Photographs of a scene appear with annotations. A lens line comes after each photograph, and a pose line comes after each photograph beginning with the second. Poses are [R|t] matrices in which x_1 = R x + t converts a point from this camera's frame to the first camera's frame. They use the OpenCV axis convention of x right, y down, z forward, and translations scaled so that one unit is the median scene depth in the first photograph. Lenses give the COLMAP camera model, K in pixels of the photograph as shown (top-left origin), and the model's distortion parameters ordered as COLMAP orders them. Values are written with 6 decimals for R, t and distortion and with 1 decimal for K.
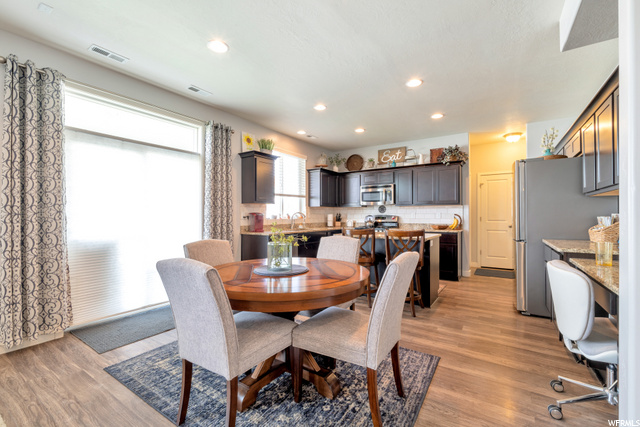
lens RADIAL K [[275.9, 0, 319.6], [0, 275.9, 215.3], [0, 0, 1]] dist [-0.003654, 0.000087]
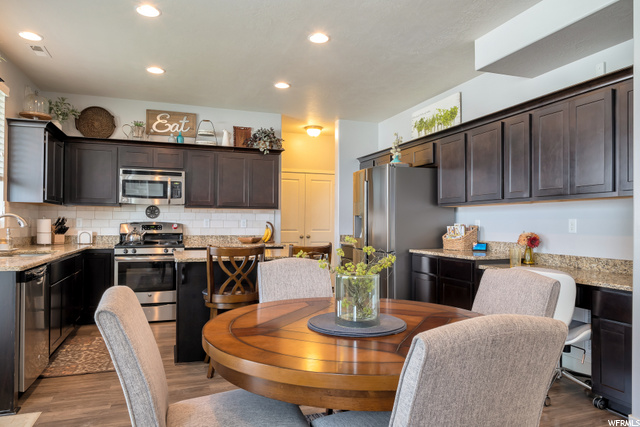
lens RADIAL K [[425.1, 0, 322.5], [0, 425.1, 216.4], [0, 0, 1]] dist [-0.012350, -0.002380]
pose [[0.593767, 0.017840, 0.804440, -0.300770], [-0.007284, 0.999832, -0.016796, -0.000127], [-0.804604, 0.004113, 0.593797, 0.194222]]
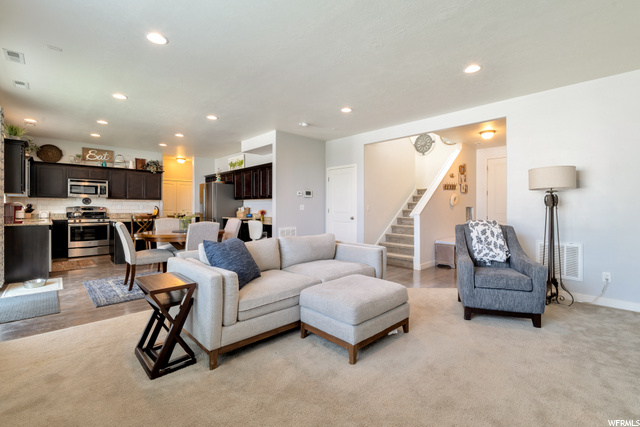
lens RADIAL K [[275.9, 0, 319.3], [0, 275.9, 208.8], [0, 0, 1]] dist [-0.003654, 0.000087]
pose [[0.213961, -0.004502, 0.976832, -0.714858], [-0.004781, 0.999973, 0.005656, -0.001140], [-0.976831, -0.005880, 0.213933, -0.175726]]
